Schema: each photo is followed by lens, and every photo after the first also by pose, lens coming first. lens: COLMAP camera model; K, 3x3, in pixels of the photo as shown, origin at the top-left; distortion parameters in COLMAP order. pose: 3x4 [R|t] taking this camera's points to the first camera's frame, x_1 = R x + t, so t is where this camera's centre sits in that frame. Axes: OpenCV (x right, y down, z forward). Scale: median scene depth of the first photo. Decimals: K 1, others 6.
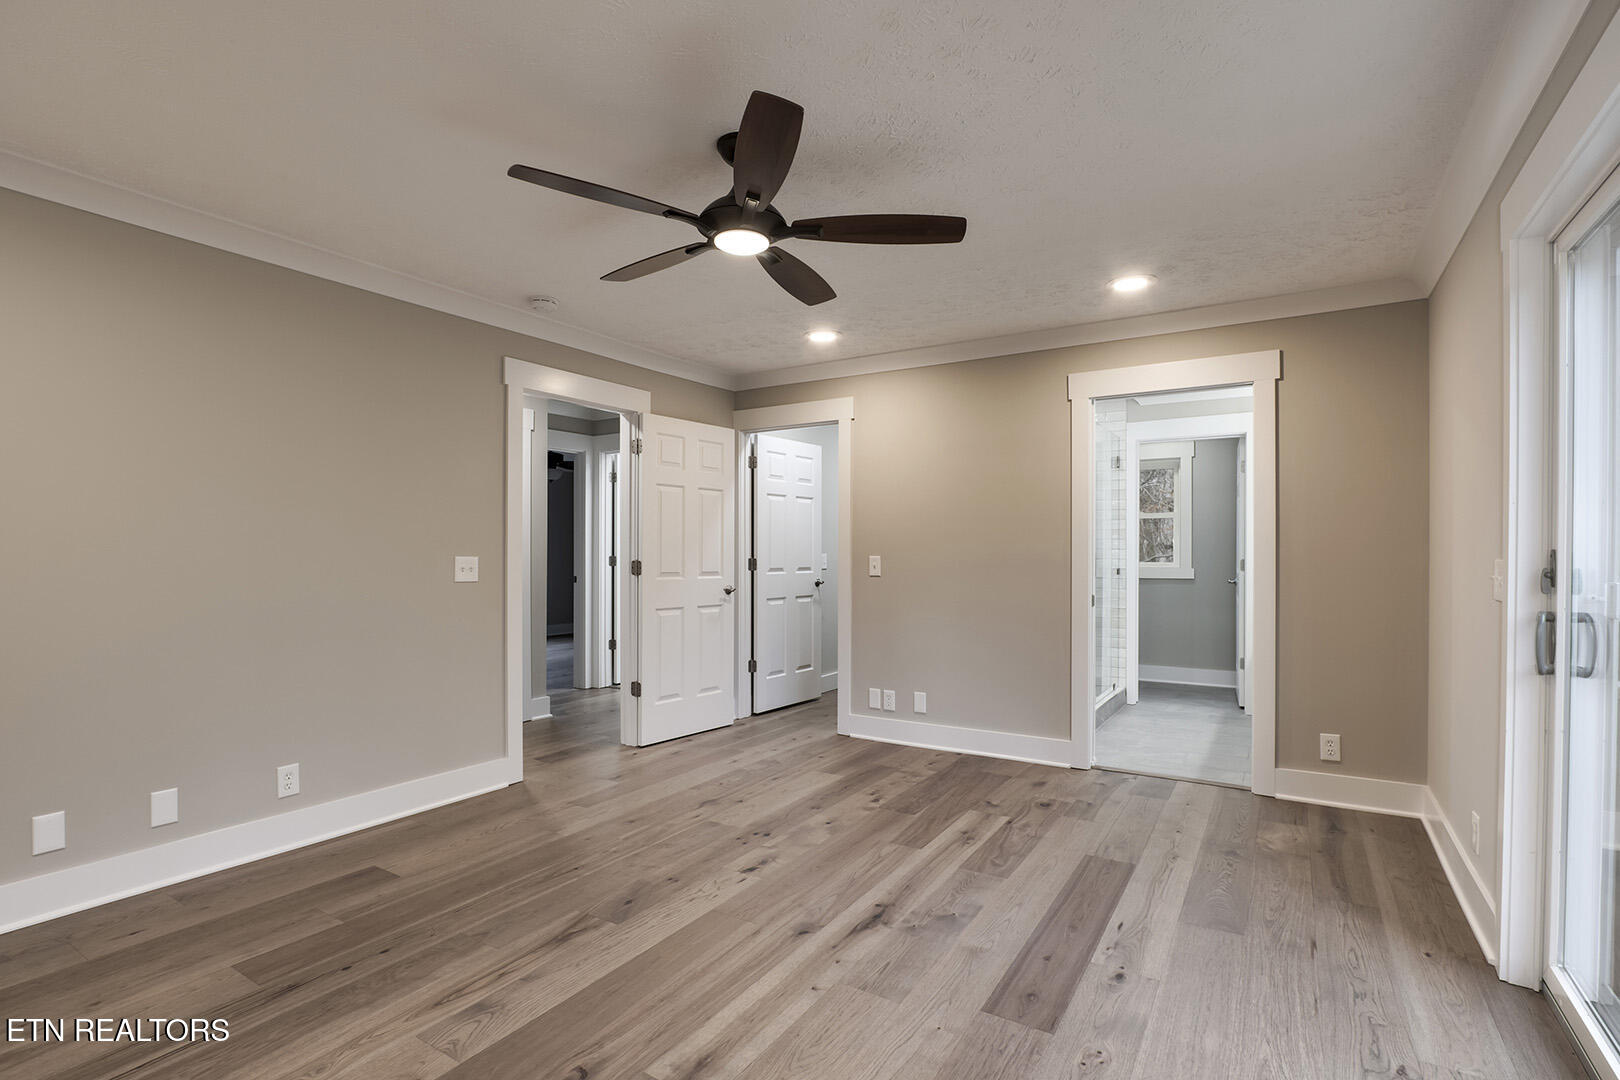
lens RADIAL K [[767.0, 0, 810.7], [0, 767.0, 547.4], [0, 0, 1]] dist [-0.027408, 0.004358]
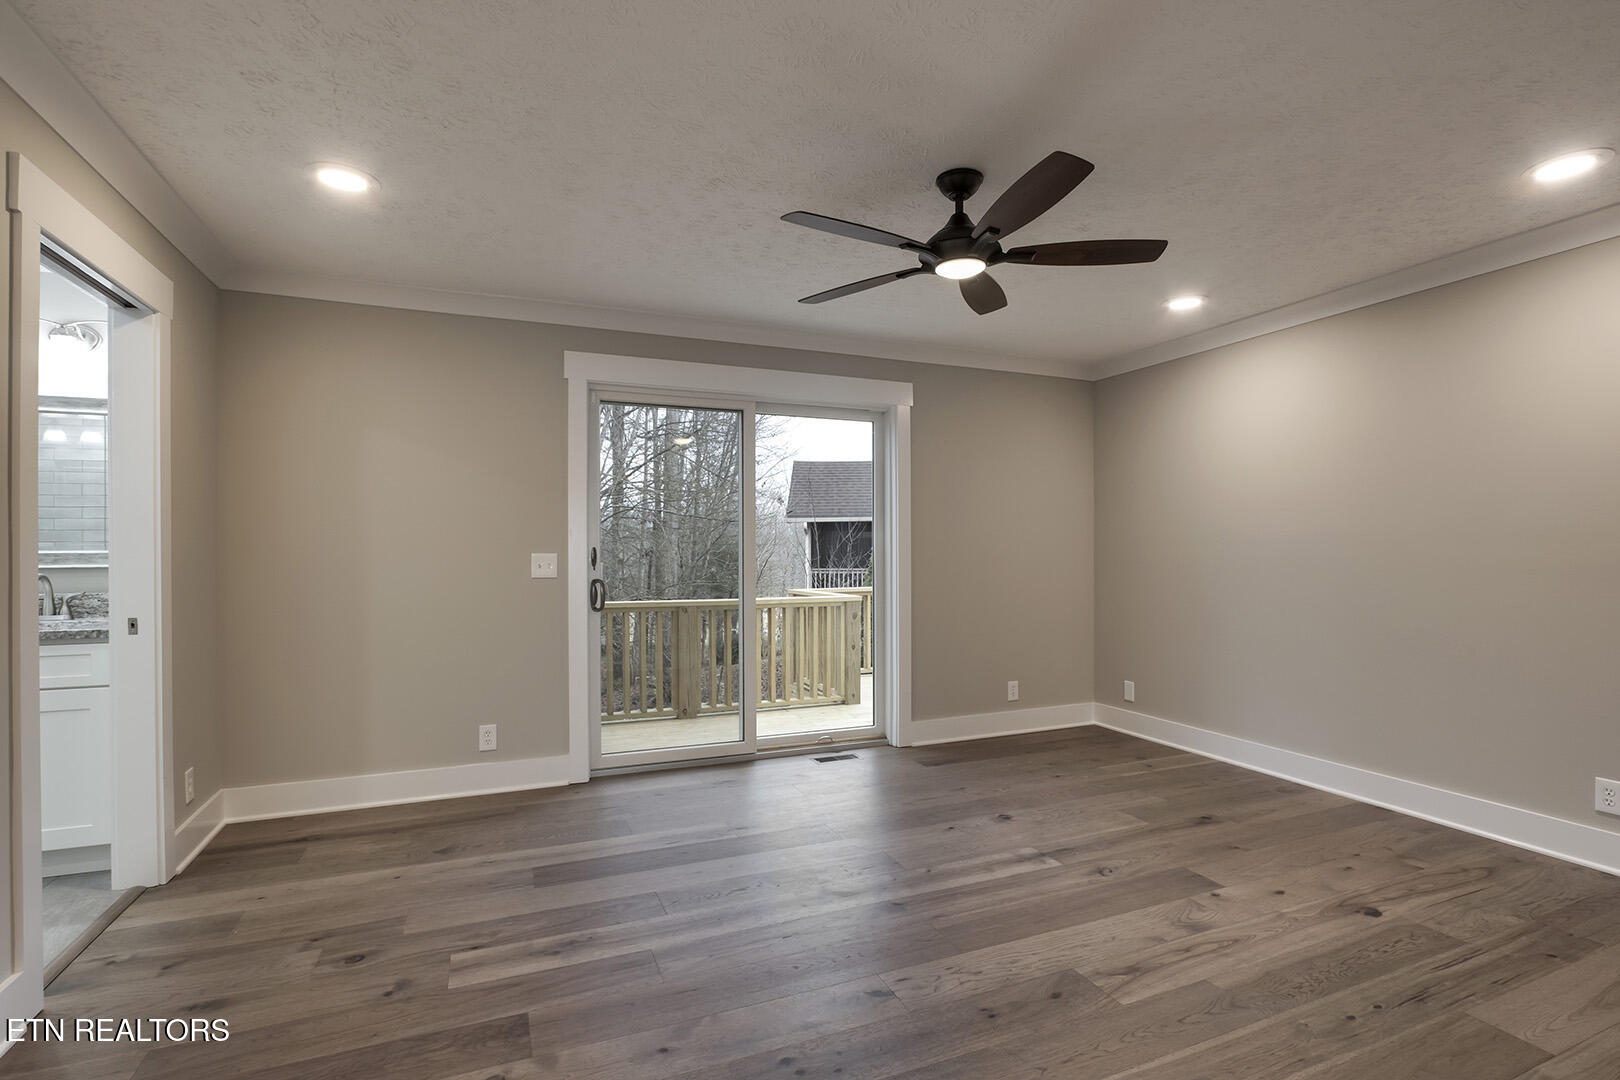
lens RADIAL K [[767.0, 0, 807.9], [0, 767.0, 546.2], [0, 0, 1]] dist [-0.027408, 0.004358]
pose [[-0.820441, 0.002319, 0.571727, -0.402358], [-0.001707, 0.999977, -0.006507, 0.007231], [-0.571729, -0.006315, -0.820418, 1.511095]]
